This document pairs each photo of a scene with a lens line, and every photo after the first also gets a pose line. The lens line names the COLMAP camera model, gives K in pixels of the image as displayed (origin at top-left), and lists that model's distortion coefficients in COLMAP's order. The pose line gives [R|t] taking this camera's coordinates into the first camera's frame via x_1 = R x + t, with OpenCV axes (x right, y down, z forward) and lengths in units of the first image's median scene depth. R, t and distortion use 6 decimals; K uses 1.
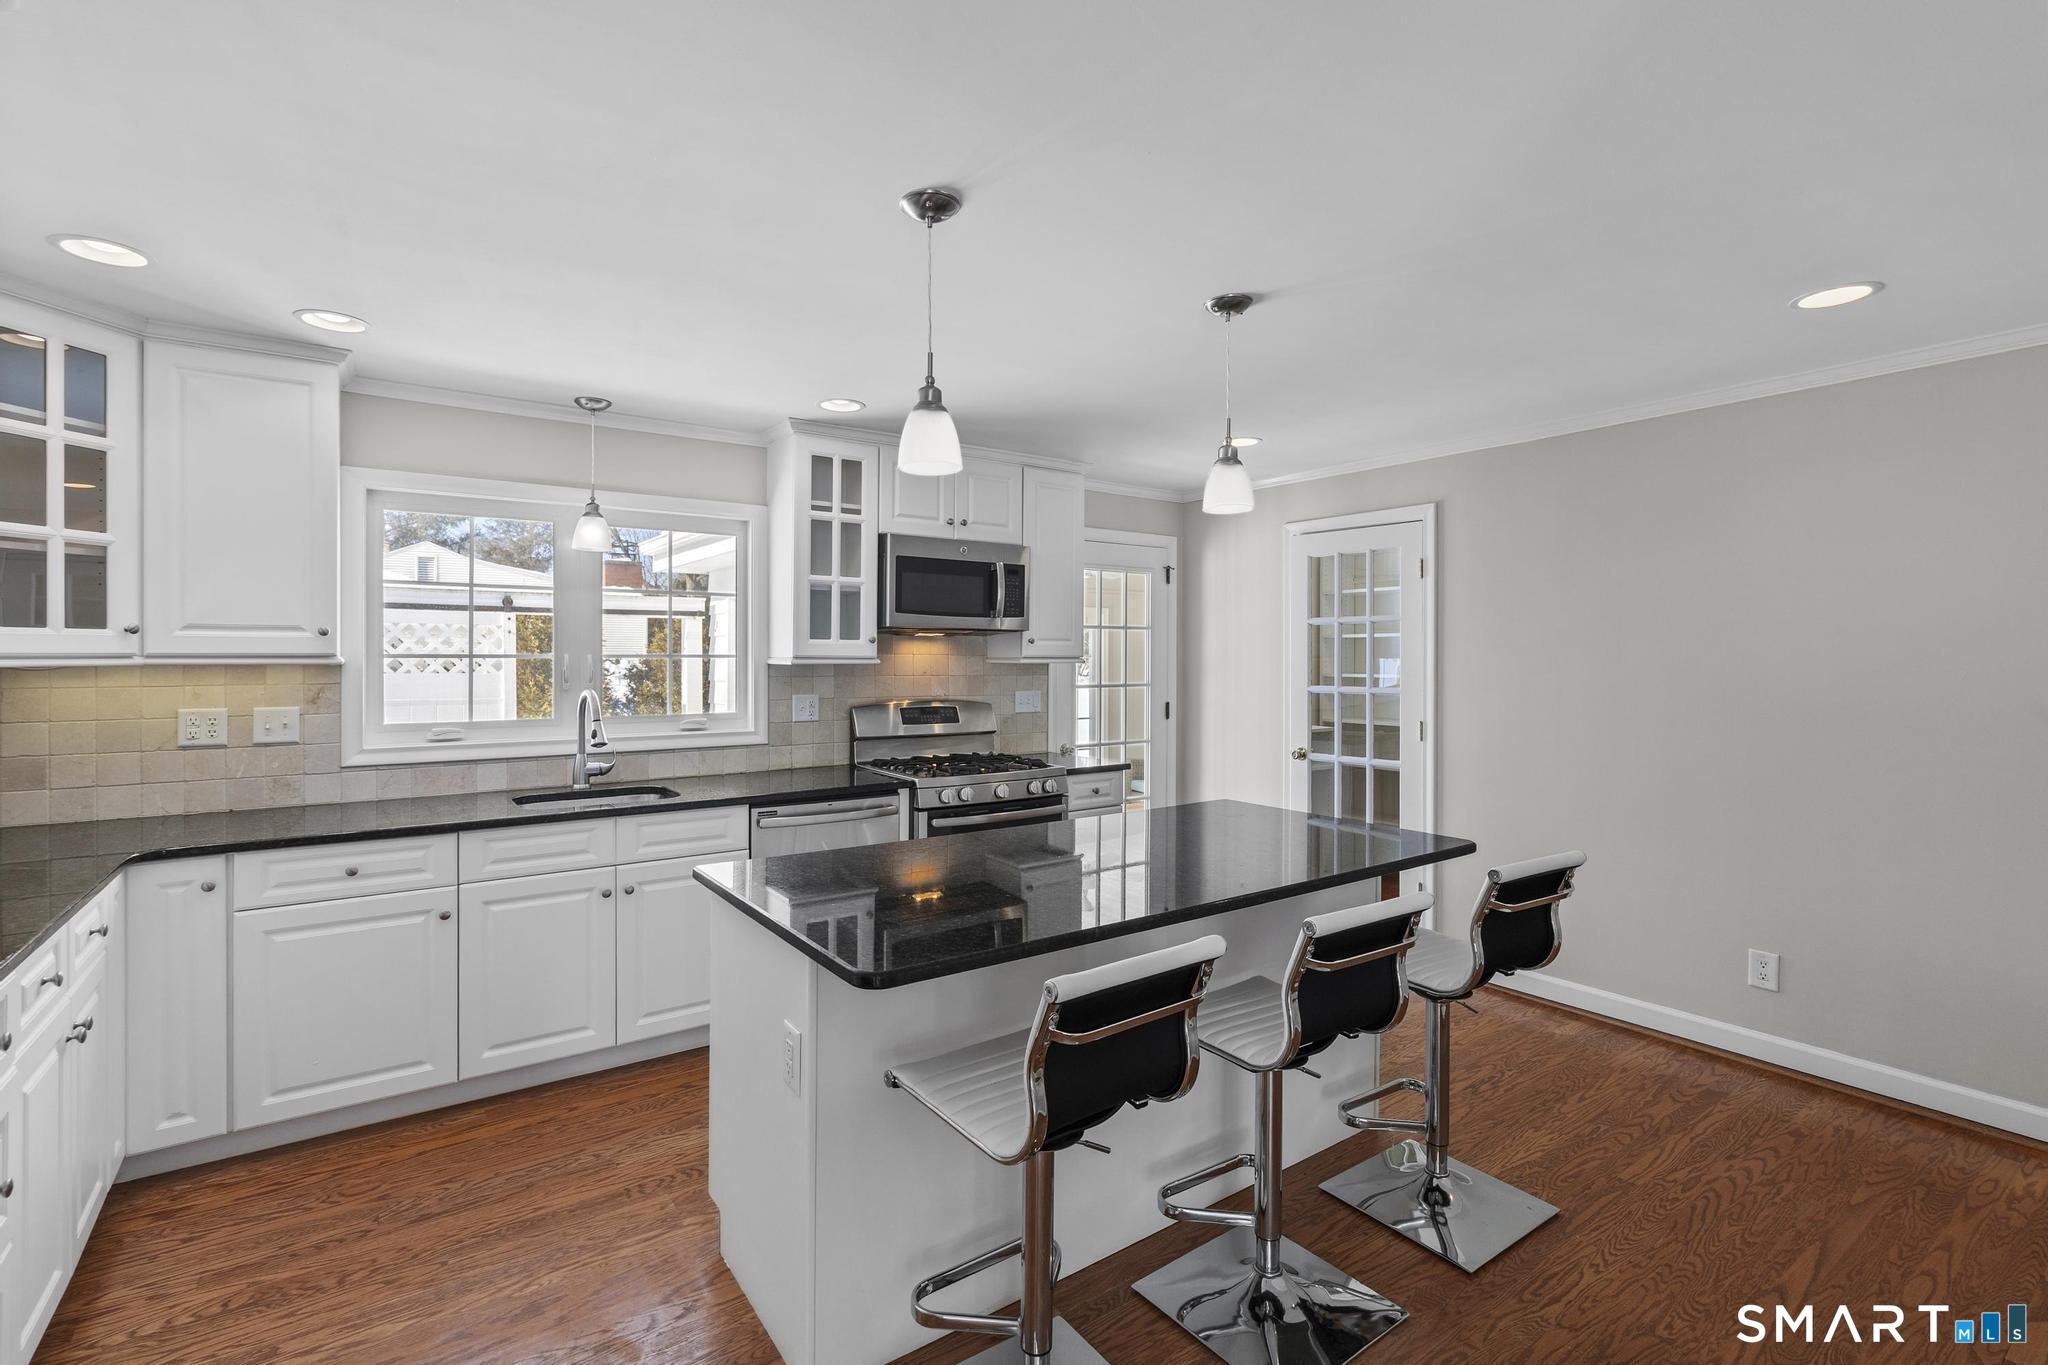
lens RADIAL K [[920.6, 0, 1007.0], [0, 920.6, 675.1], [0, 0, 1]] dist [0.000480, 0.000023]
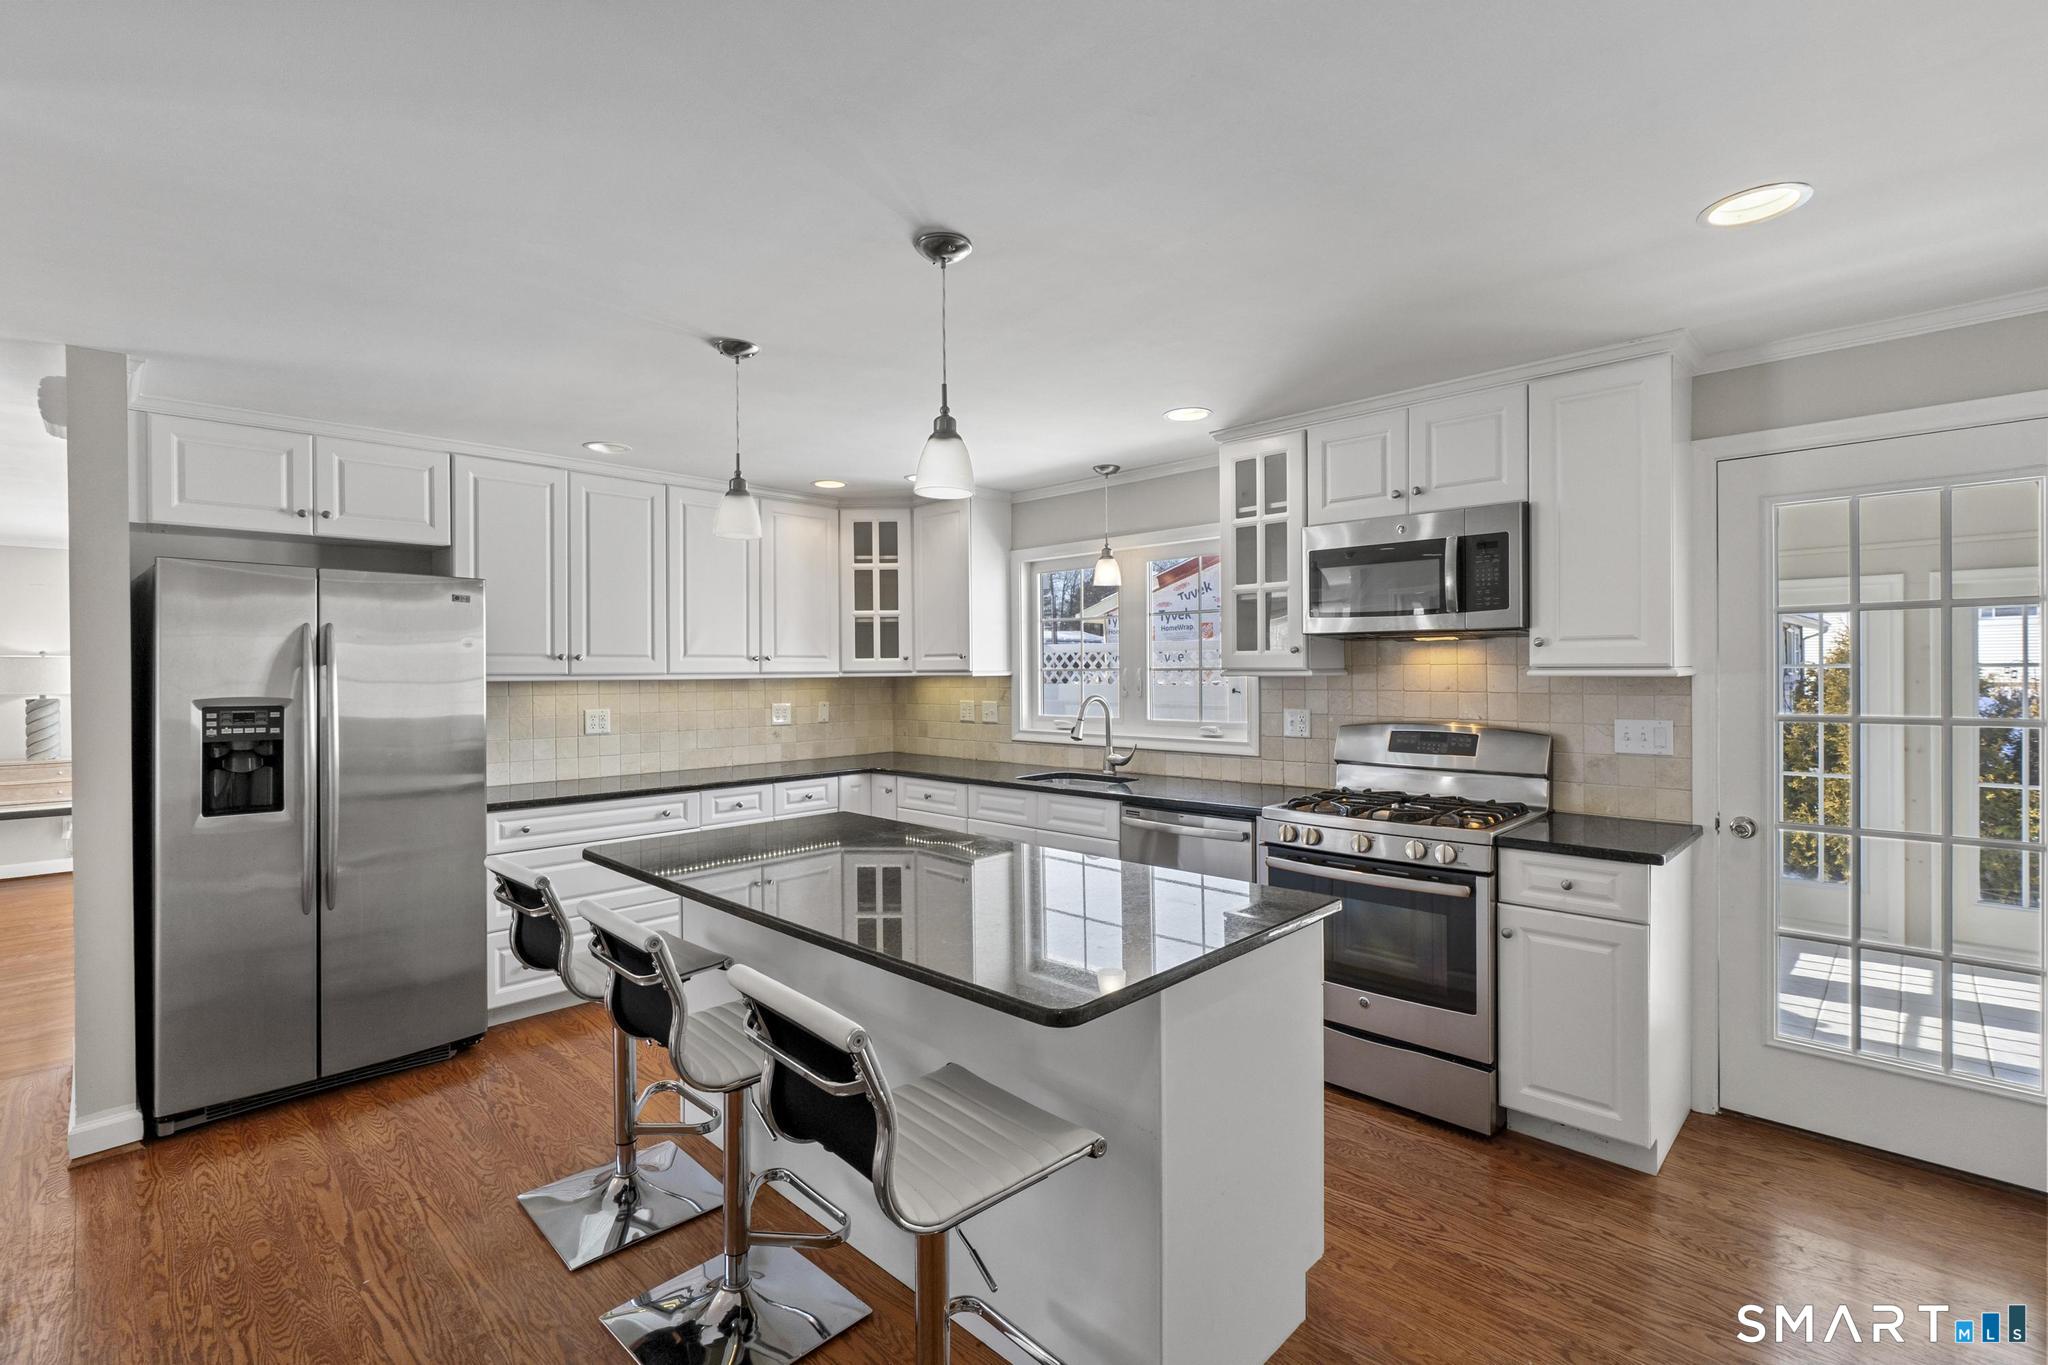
lens RADIAL K [[920.6, 0, 1007.0], [0, 920.6, 675.1], [0, 0, 1]] dist [0.000480, 0.000023]
pose [[0.189275, 0.003330, -0.981919, 0.763635], [-0.011627, 0.999932, 0.001150, -0.012880], [0.981855, 0.011199, 0.189300, 0.624241]]
